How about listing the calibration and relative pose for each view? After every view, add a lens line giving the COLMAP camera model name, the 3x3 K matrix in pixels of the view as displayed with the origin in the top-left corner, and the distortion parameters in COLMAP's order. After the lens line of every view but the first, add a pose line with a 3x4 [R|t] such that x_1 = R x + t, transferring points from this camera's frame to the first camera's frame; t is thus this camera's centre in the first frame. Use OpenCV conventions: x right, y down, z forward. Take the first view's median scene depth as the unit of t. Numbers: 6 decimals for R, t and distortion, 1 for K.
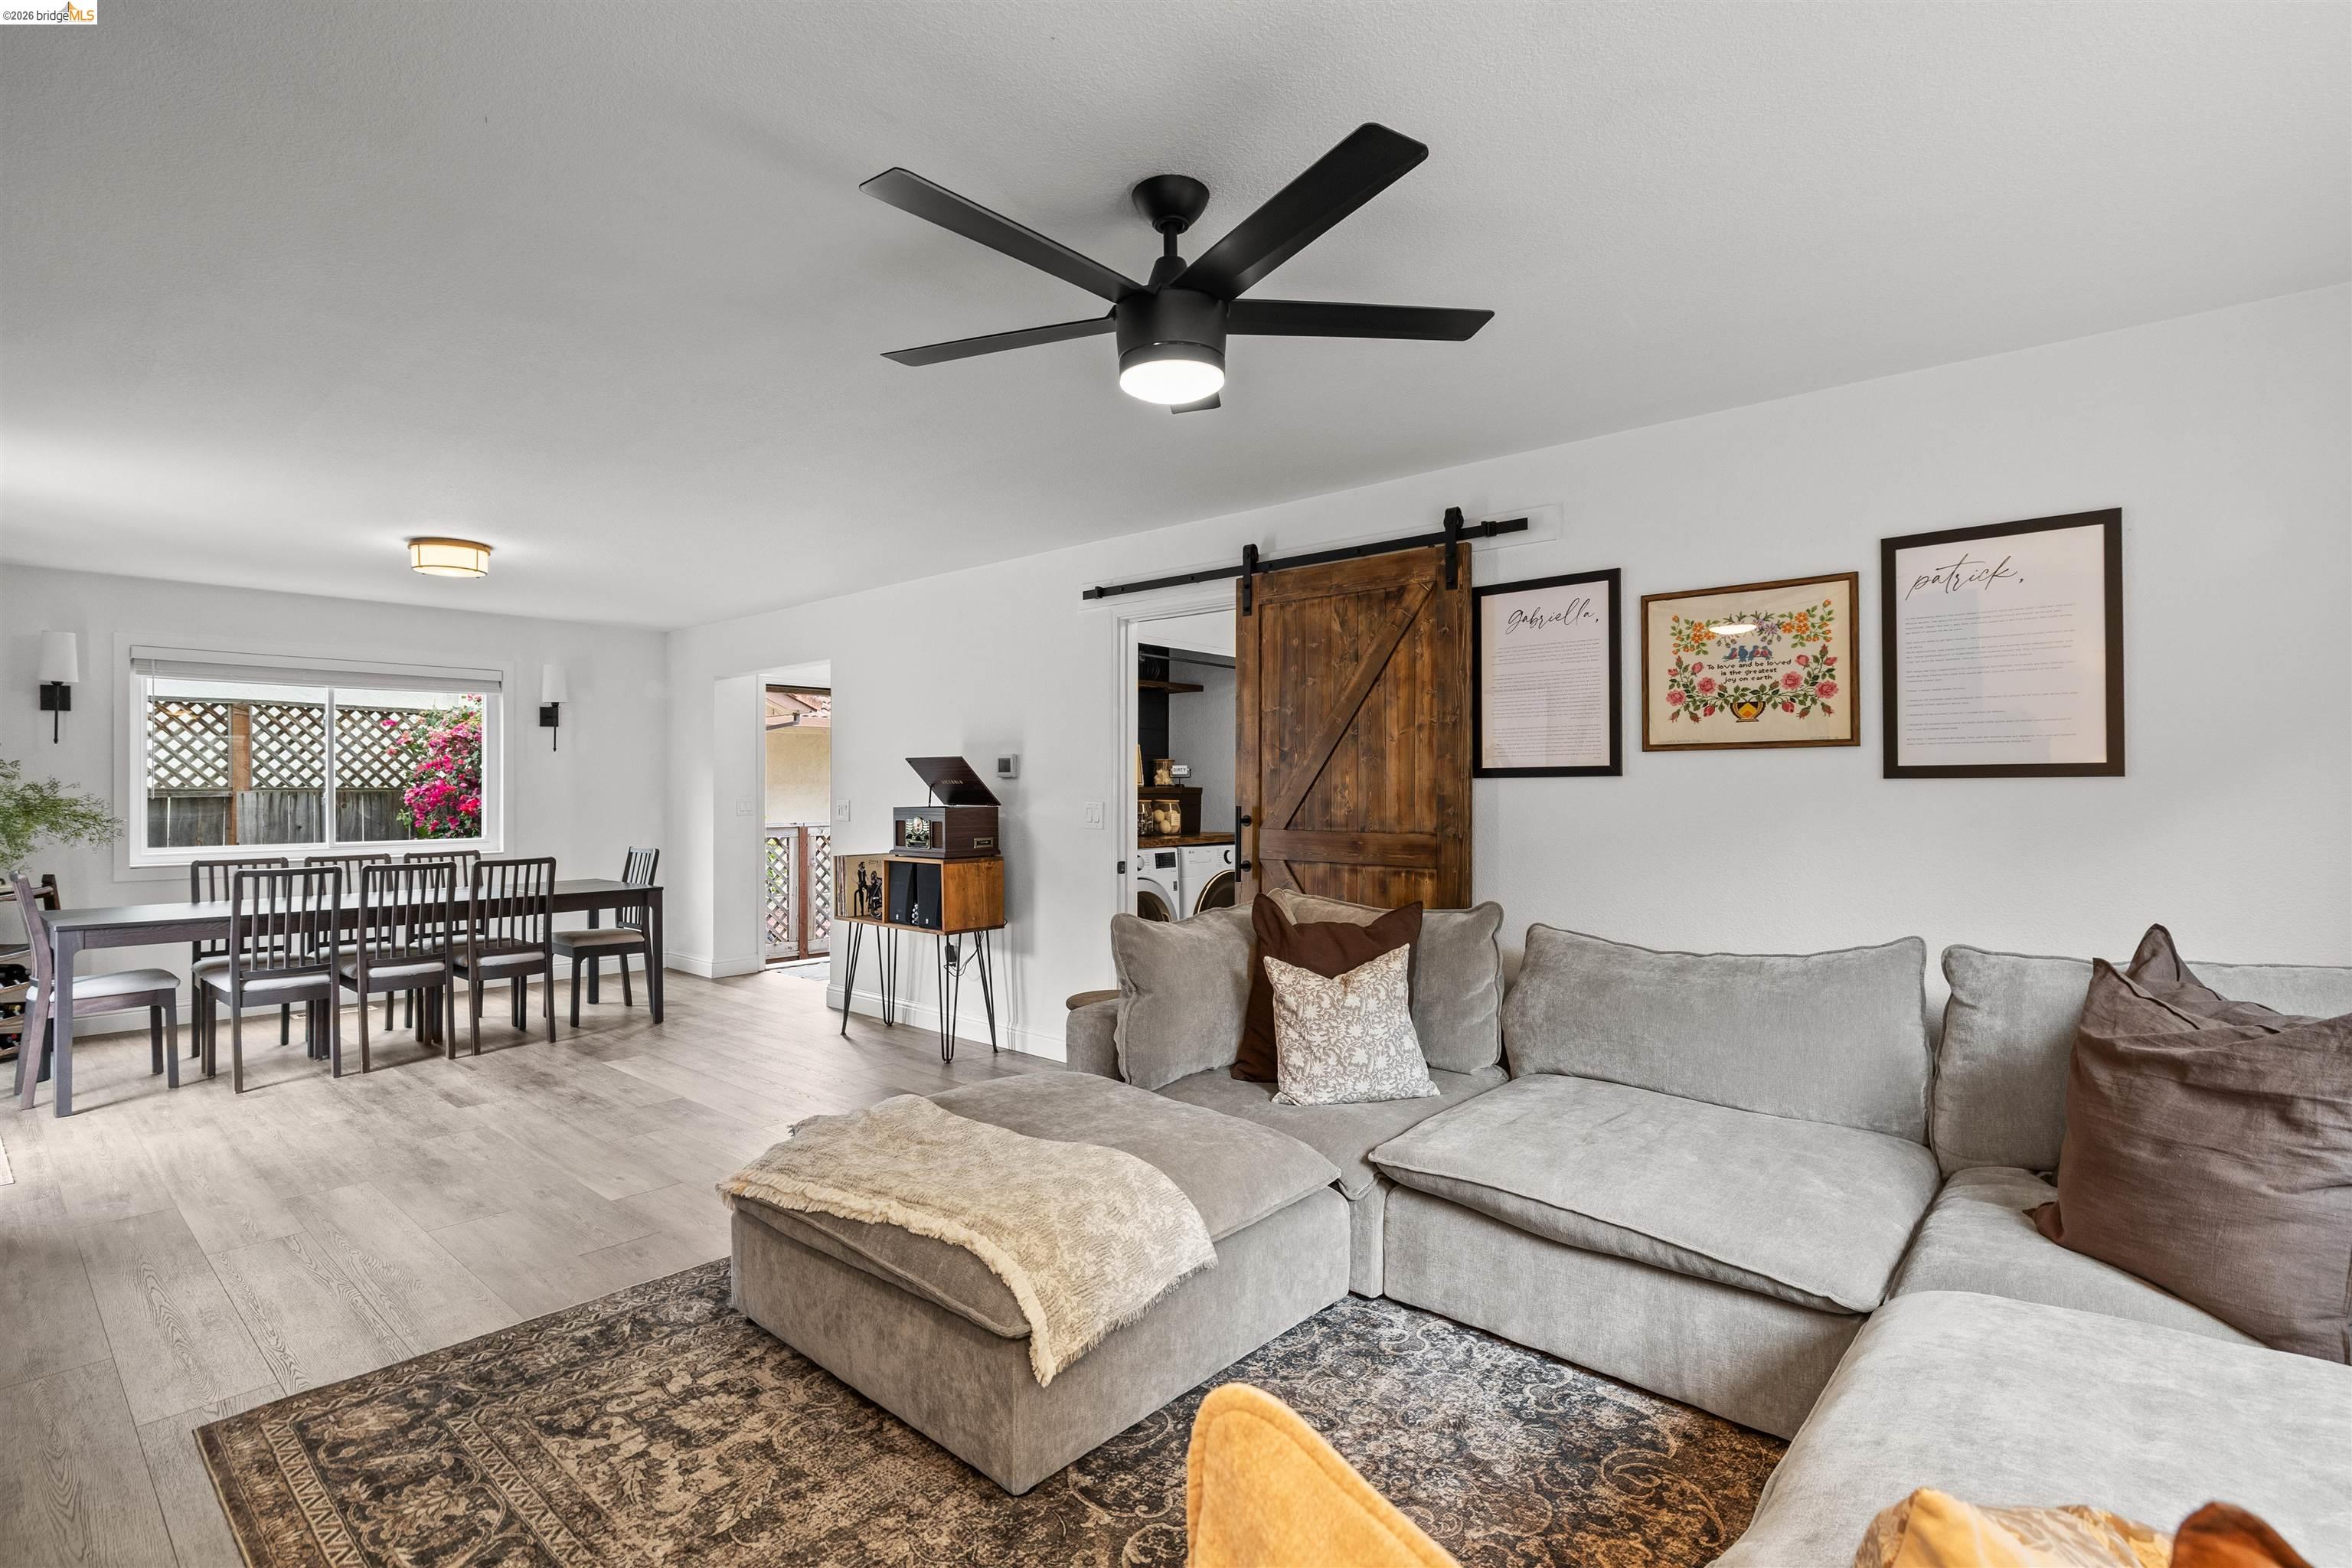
lens RADIAL K [[1149.1, 0, 1170.5], [0, 1149.1, 772.6], [0, 0, 1]] dist [-0.005115, 0.005885]
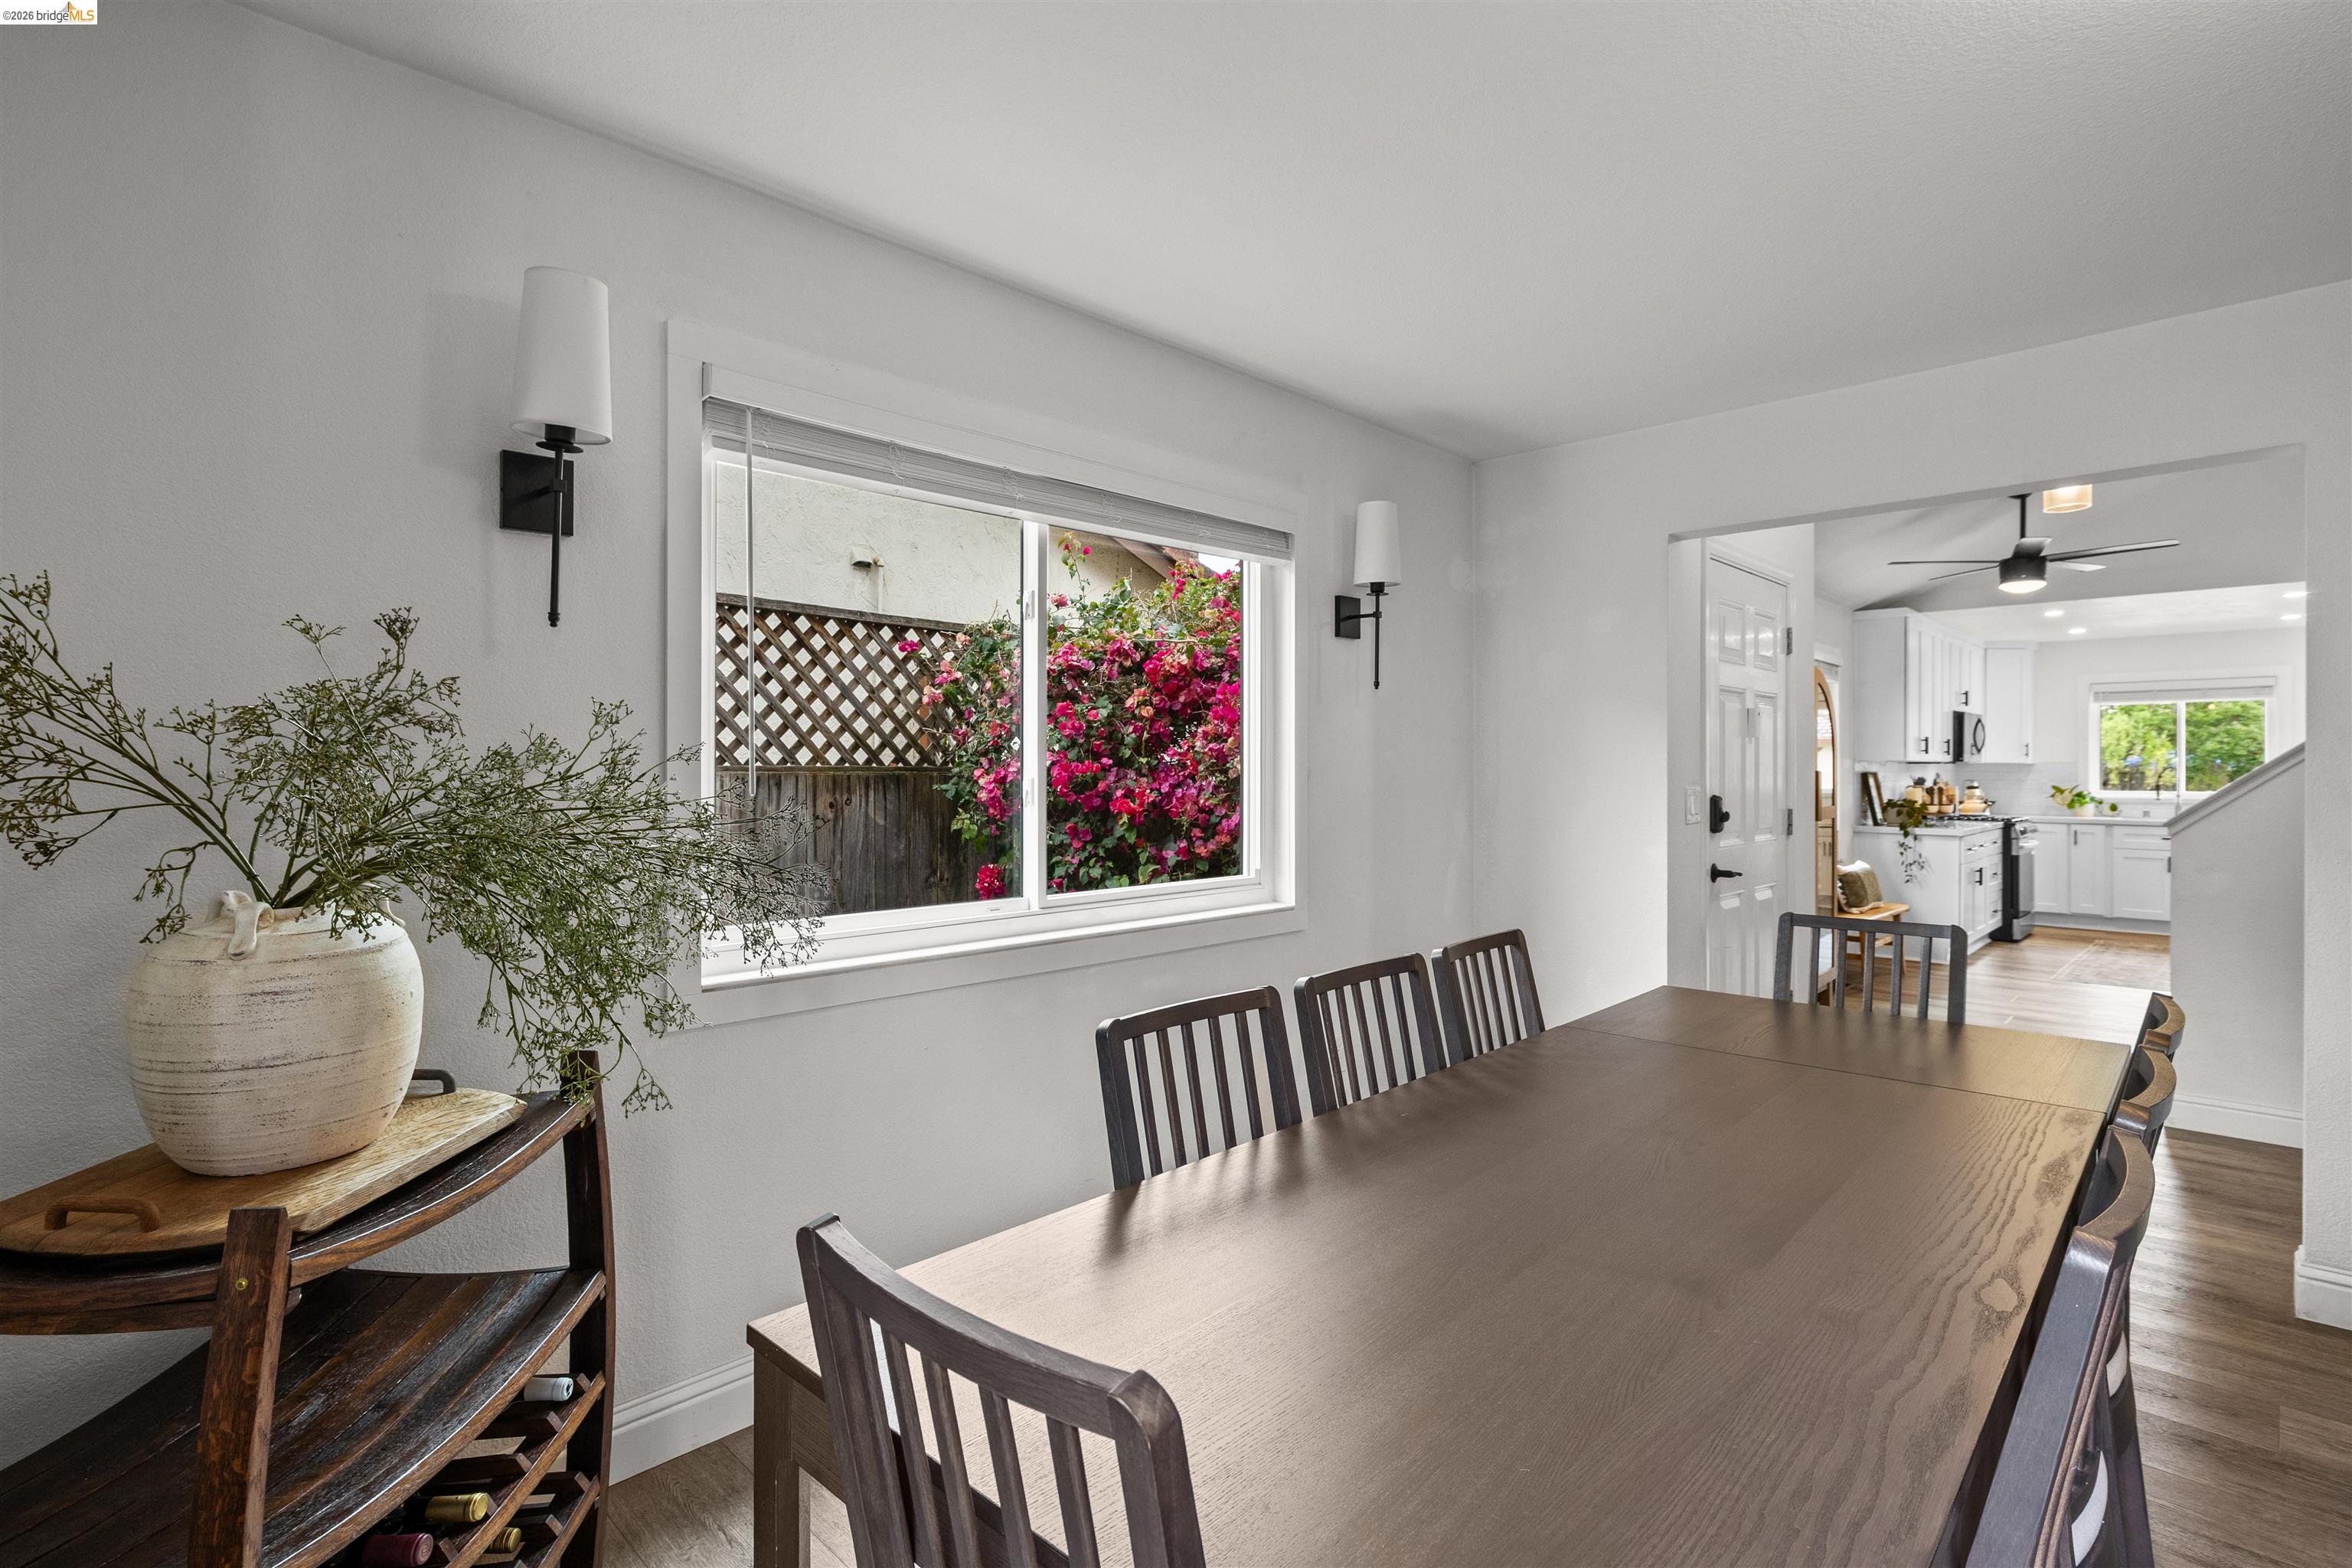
lens RADIAL K [[1149.1, 0, 1170.5], [0, 1149.1, 772.6], [0, 0, 1]] dist [-0.005115, 0.005885]
pose [[0.999288, 0.006040, -0.037234, -0.587071], [-0.005474, 0.999868, 0.015276, 0.007503], [0.037321, -0.015061, 0.999190, 0.510819]]
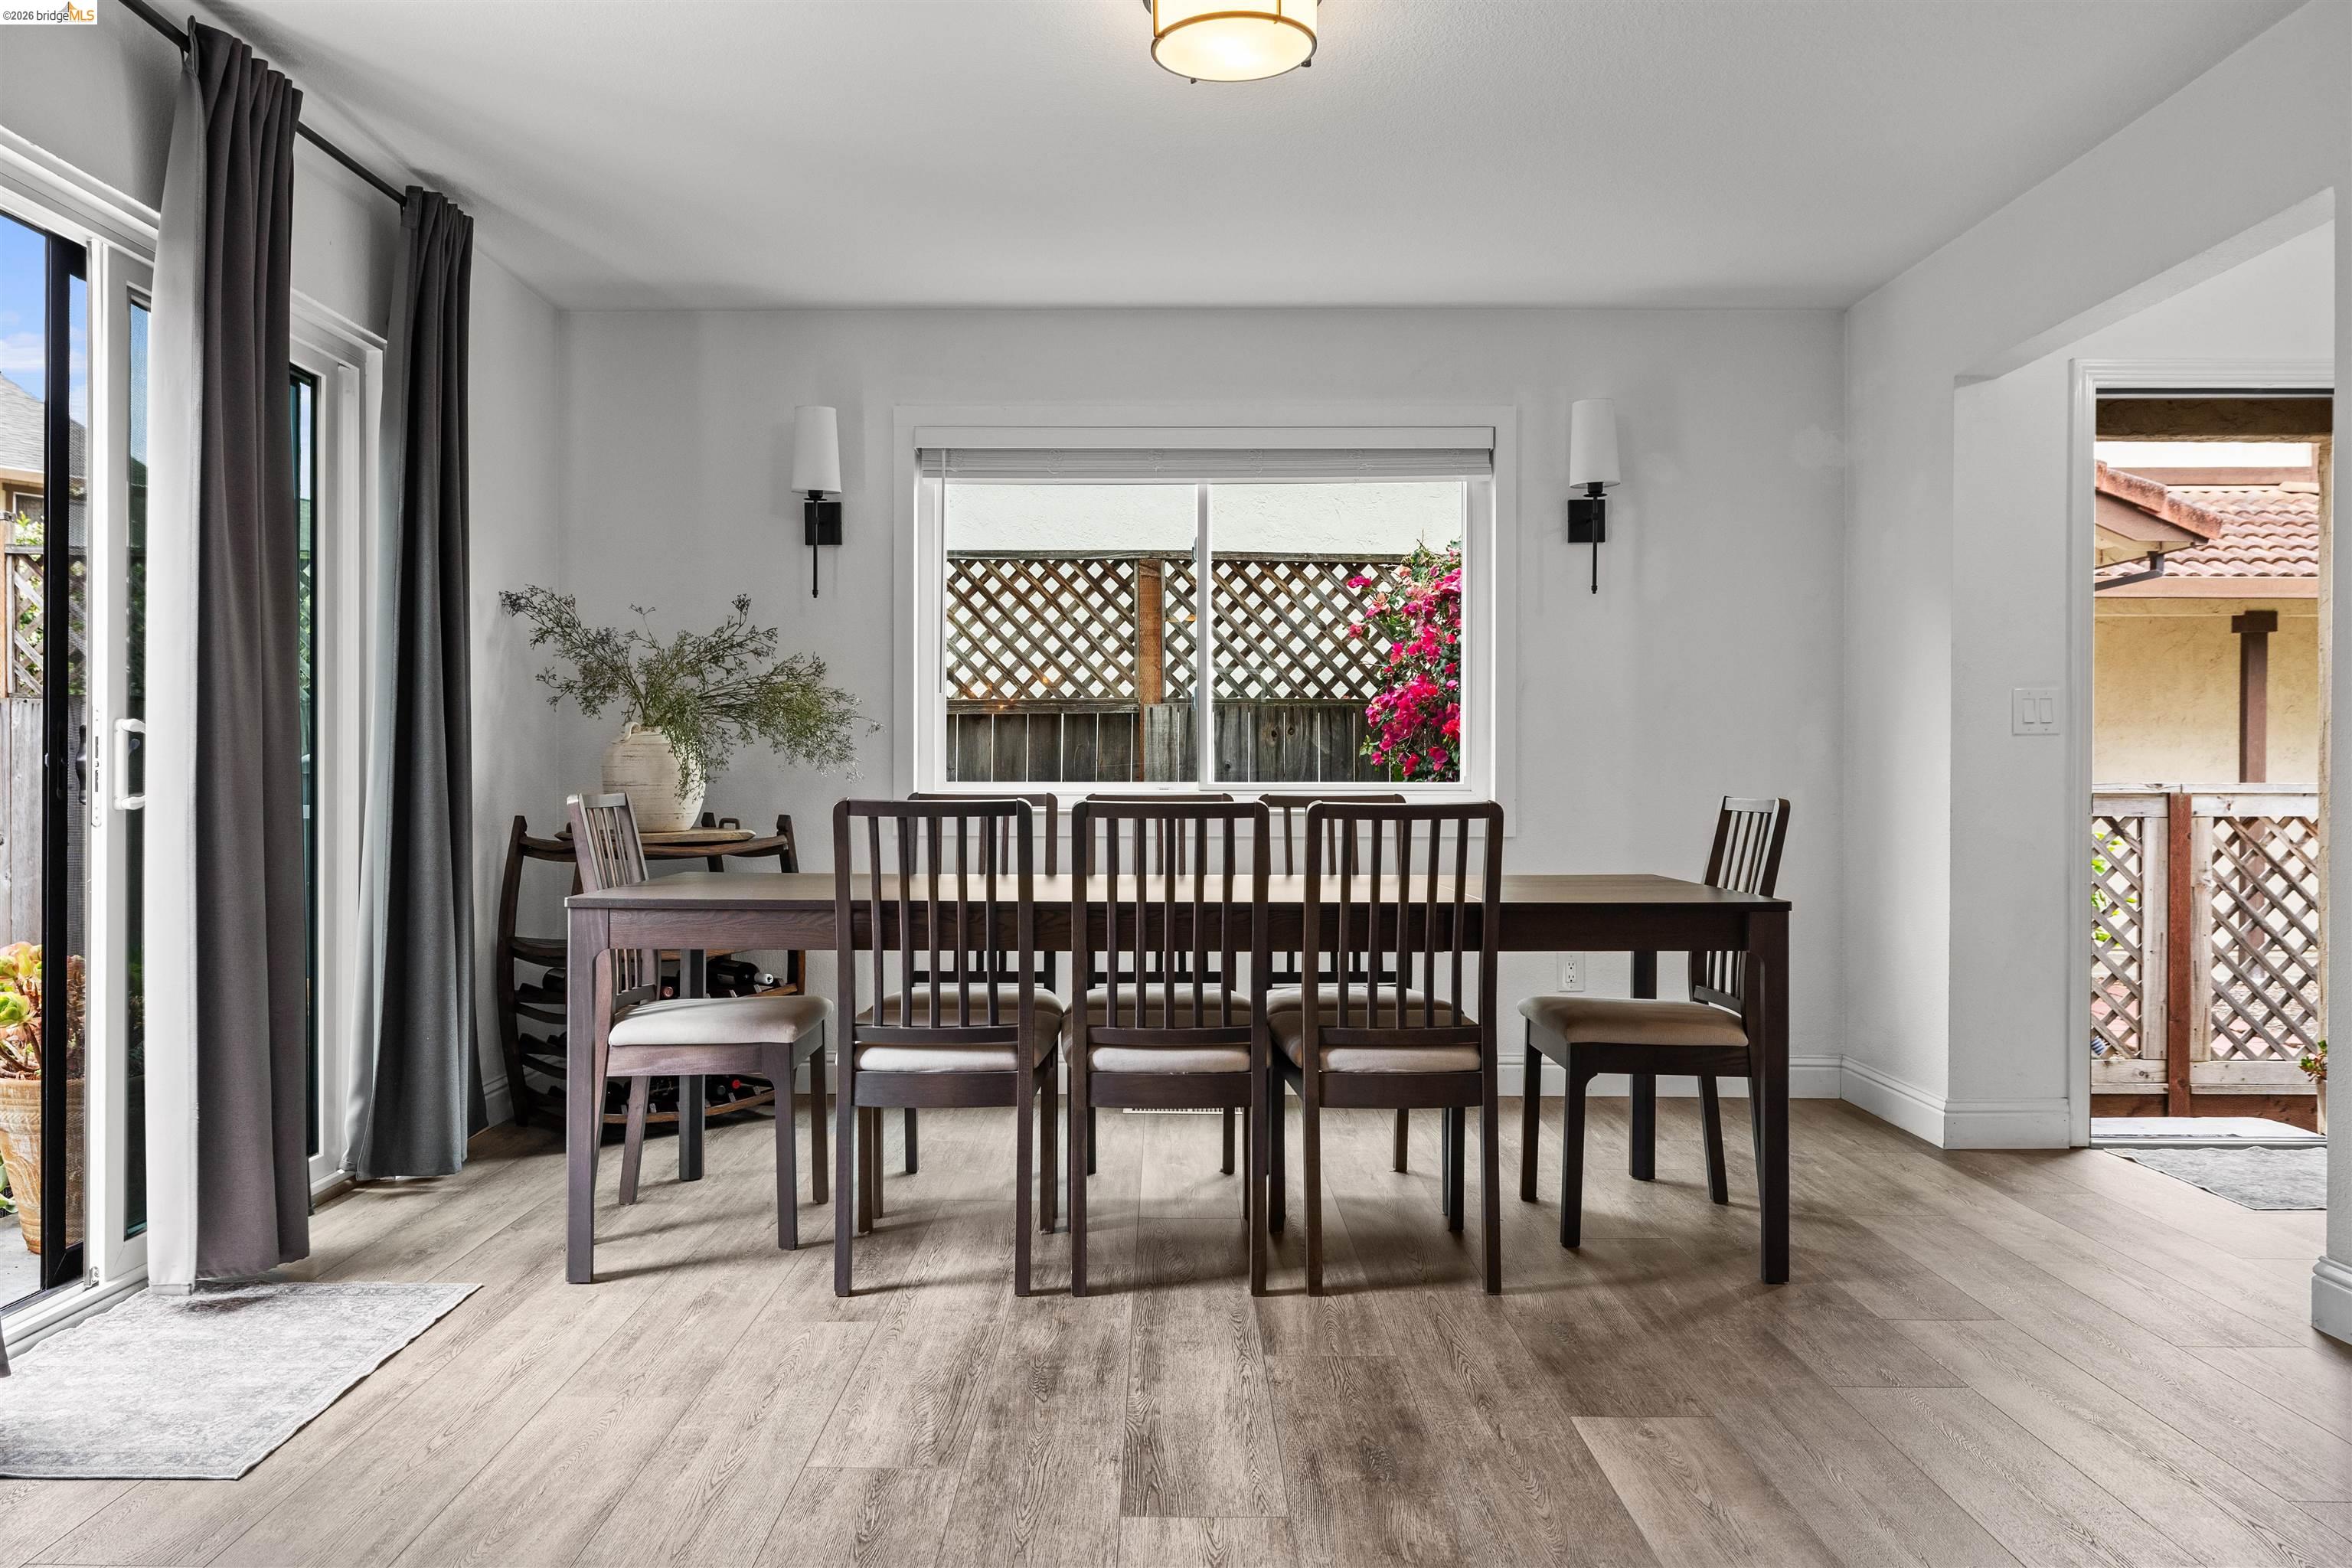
lens RADIAL K [[1753.3, 0, 1142.7], [0, 1753.3, 782.4], [0, 0, 1]] dist [-0.004256, -0.002297]
pose [[0.677034, 0.009905, -0.735885, -0.141371], [0.004564, 0.999834, 0.017656, 0.041039], [0.735937, -0.015313, 0.676877, 0.382781]]
